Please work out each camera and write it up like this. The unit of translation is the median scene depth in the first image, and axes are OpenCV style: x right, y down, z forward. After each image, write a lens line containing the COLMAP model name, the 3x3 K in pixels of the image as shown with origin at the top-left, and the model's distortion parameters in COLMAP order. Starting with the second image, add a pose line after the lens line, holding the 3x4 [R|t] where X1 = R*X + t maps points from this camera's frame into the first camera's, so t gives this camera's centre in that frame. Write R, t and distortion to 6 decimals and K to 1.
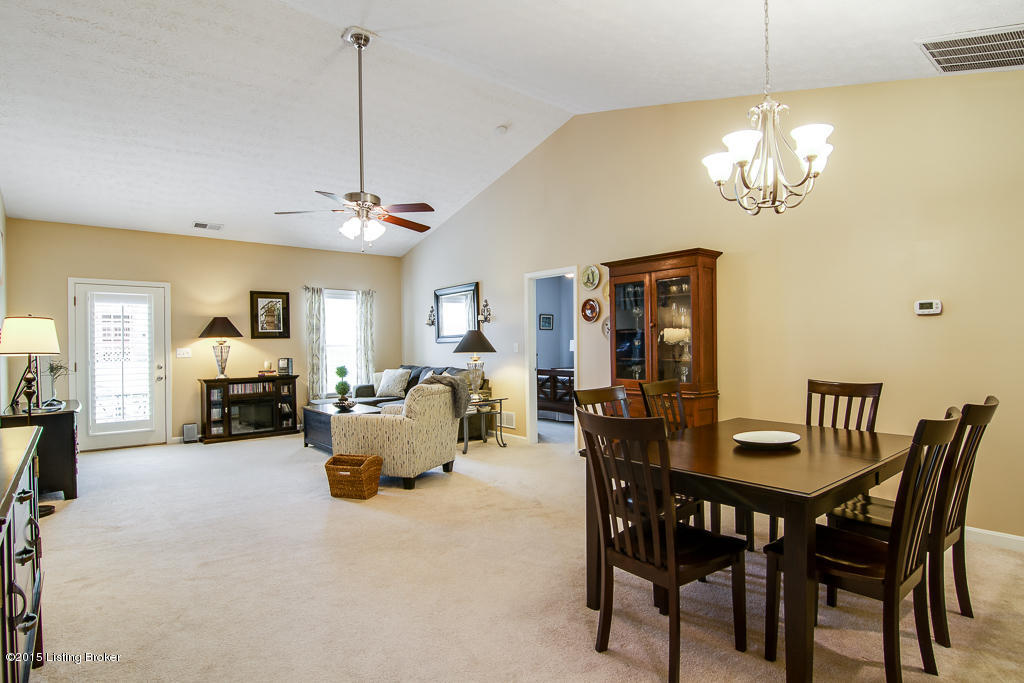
lens RADIAL K [[525.3, 0, 517.0], [0, 525.3, 345.0], [0, 0, 1]] dist [-0.023382, -0.004397]
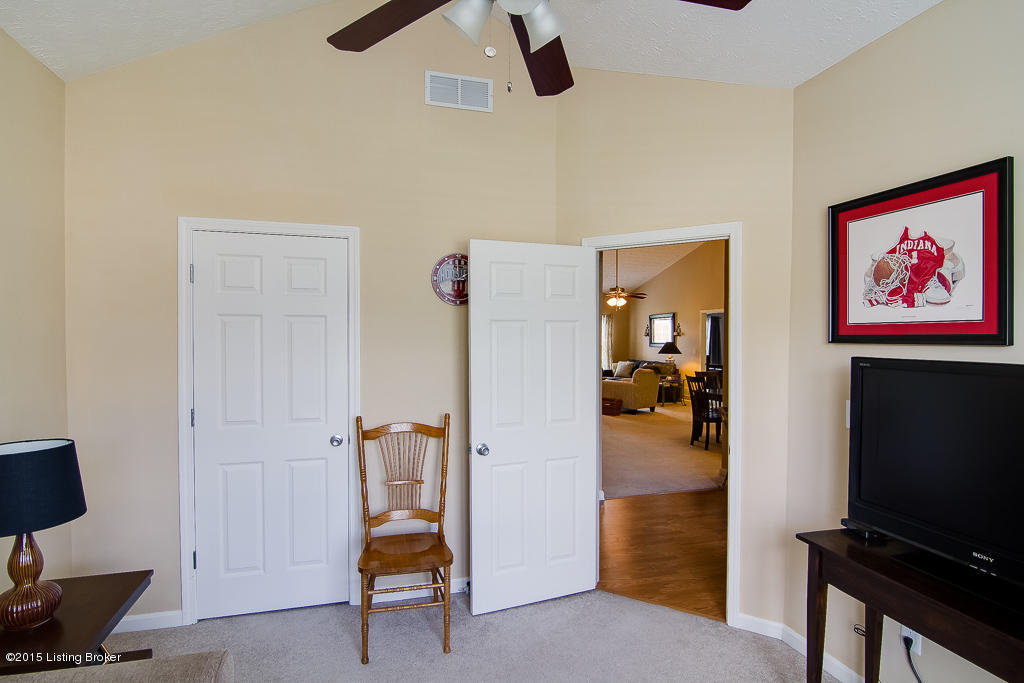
lens RADIAL K [[525.3, 0, 518.5], [0, 525.3, 344.2], [0, 0, 1]] dist [-0.023382, -0.004397]
pose [[0.917690, 0.023307, -0.396613, 0.154302], [-0.018502, 0.999702, 0.015939, -0.037272], [0.396866, -0.007289, 0.917848, -0.861594]]
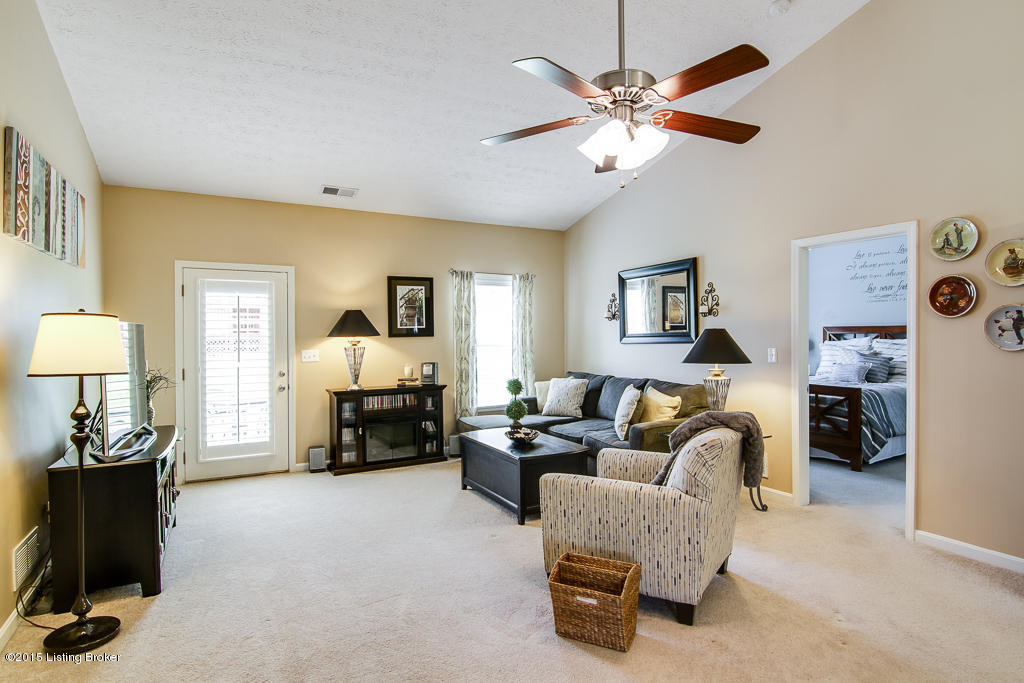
lens RADIAL K [[525.3, 0, 502.4], [0, 525.3, 335.7], [0, 0, 1]] dist [-0.023382, -0.004397]
pose [[0.977519, 0.005112, -0.210788, -0.194660], [-0.004838, 0.999987, 0.001814, -0.018371], [0.210794, -0.000753, 0.977530, 0.295008]]
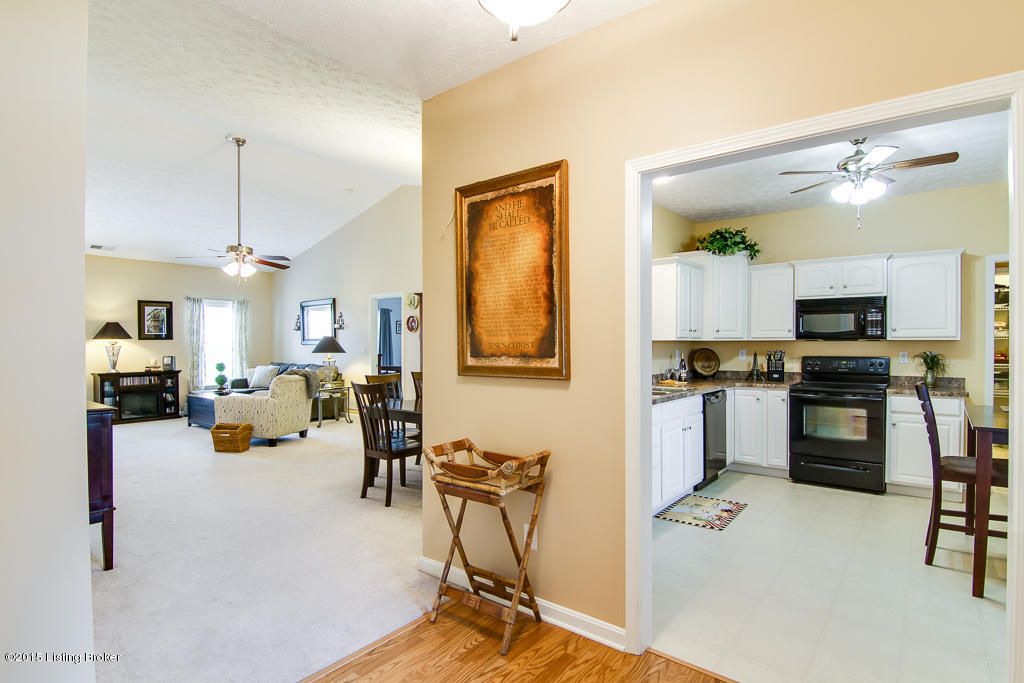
lens RADIAL K [[525.3, 0, 517.1], [0, 525.3, 345.8], [0, 0, 1]] dist [-0.023382, -0.004397]
pose [[0.978141, 0.009091, 0.207744, 0.106489], [-0.009625, 0.999952, 0.001559, -0.009530], [-0.207720, -0.003525, 0.978182, -0.384305]]
